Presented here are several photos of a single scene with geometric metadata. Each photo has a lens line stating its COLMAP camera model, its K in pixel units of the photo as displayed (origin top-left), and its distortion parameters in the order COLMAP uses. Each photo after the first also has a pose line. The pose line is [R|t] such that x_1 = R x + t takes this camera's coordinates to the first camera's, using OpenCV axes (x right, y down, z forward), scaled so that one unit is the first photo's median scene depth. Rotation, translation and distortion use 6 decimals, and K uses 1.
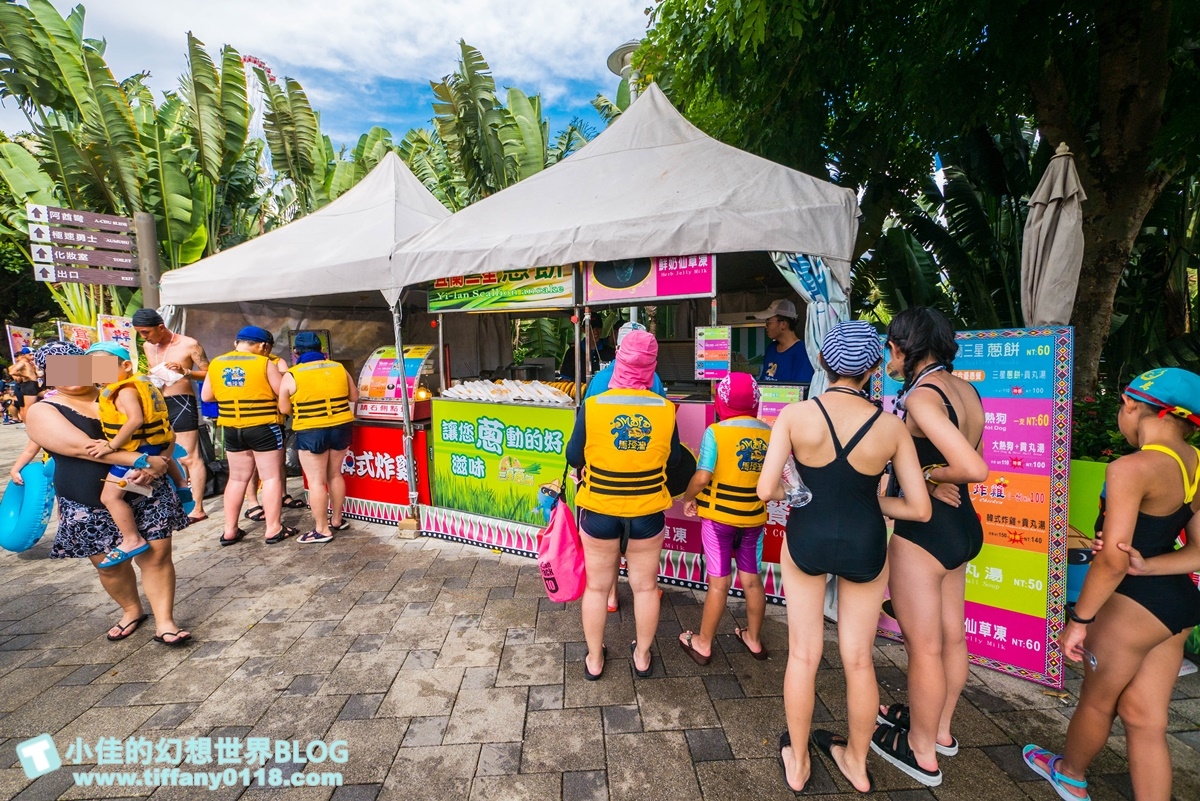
lens RADIAL K [[483.6, 0, 582.1], [0, 483.6, 413.7], [0, 0, 1]] dist [-0.009835, 0.000724]
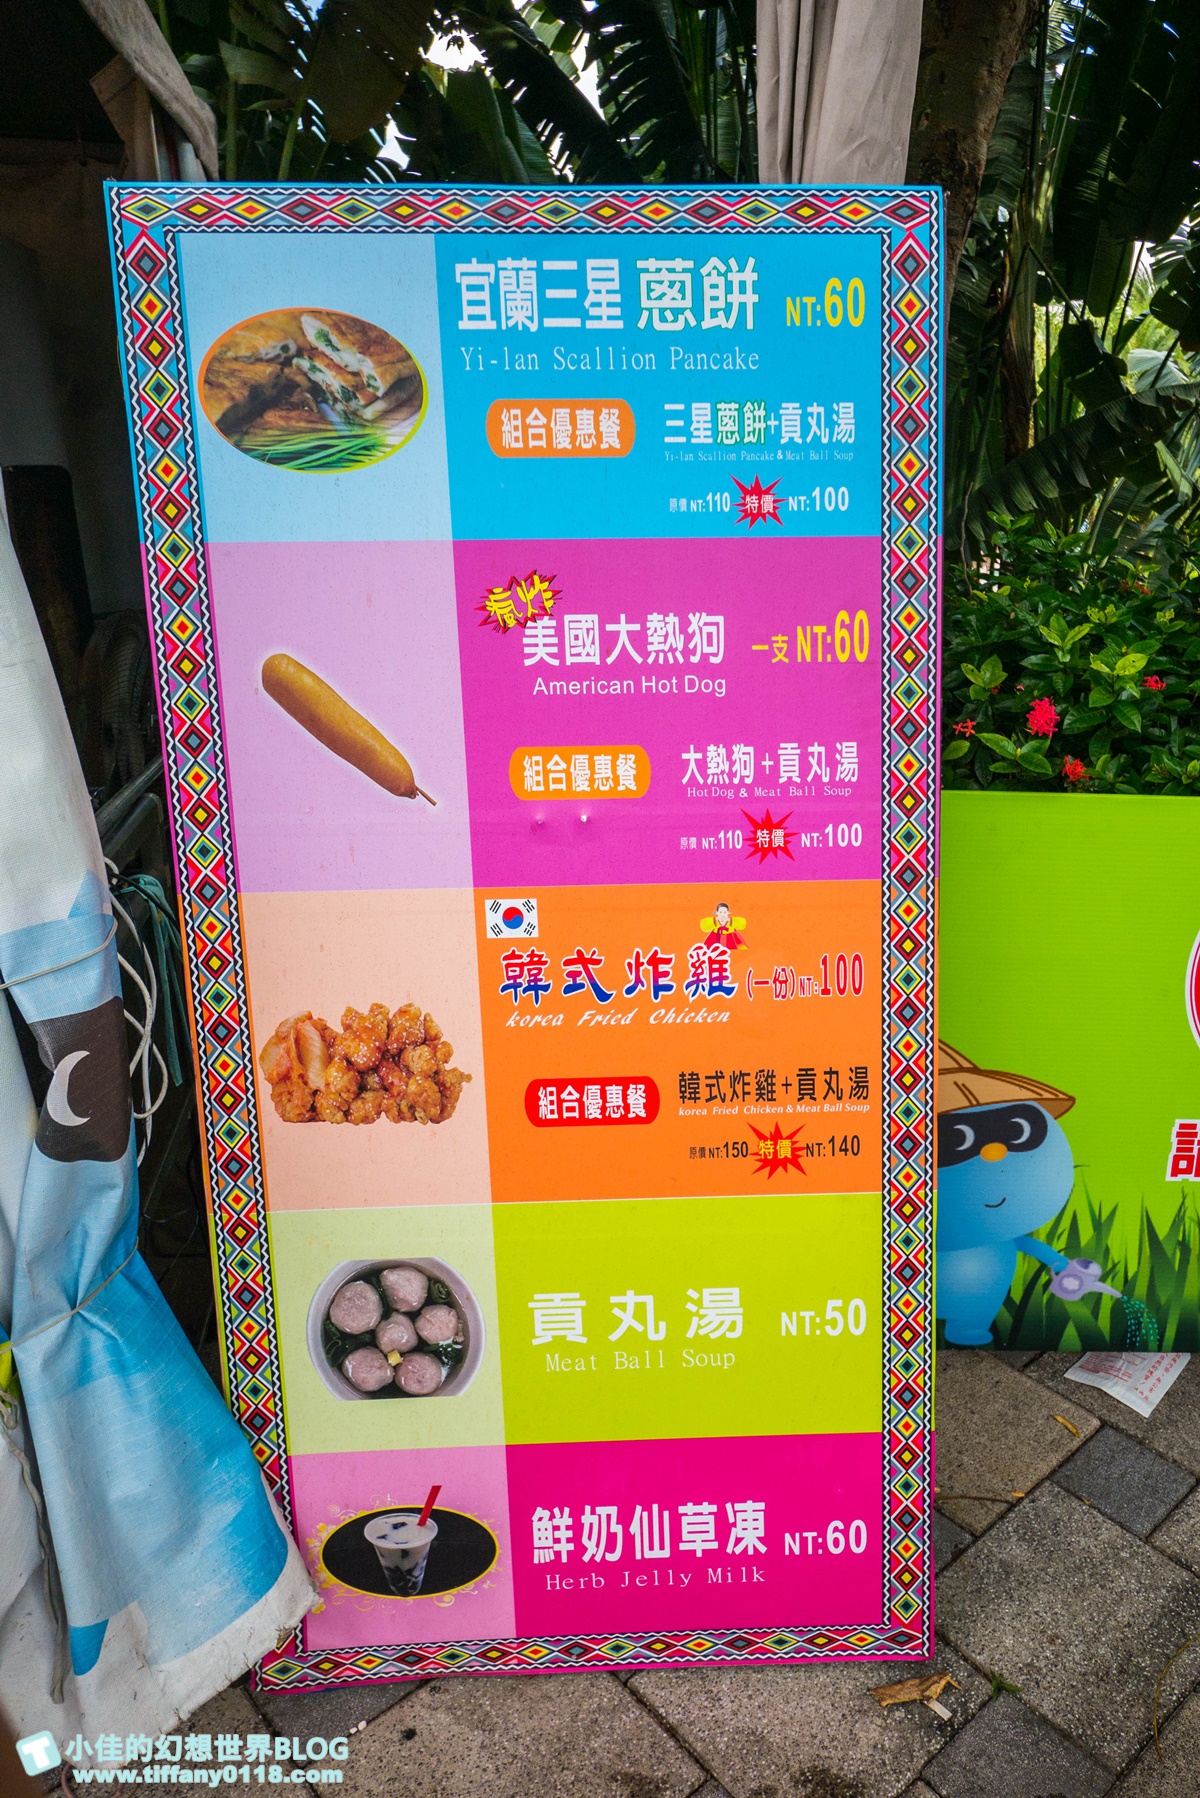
lens RADIAL K [[1218.0, 0, 600.6], [0, 1218.0, 899.0], [0, 0, 1]] dist [-0.009678, -0.000506]
pose [[0.823324, -0.165346, 0.542954, 0.525523], [0.065141, 0.977832, 0.199001, 0.012490], [-0.563821, -0.128473, 0.815843, 0.574921]]
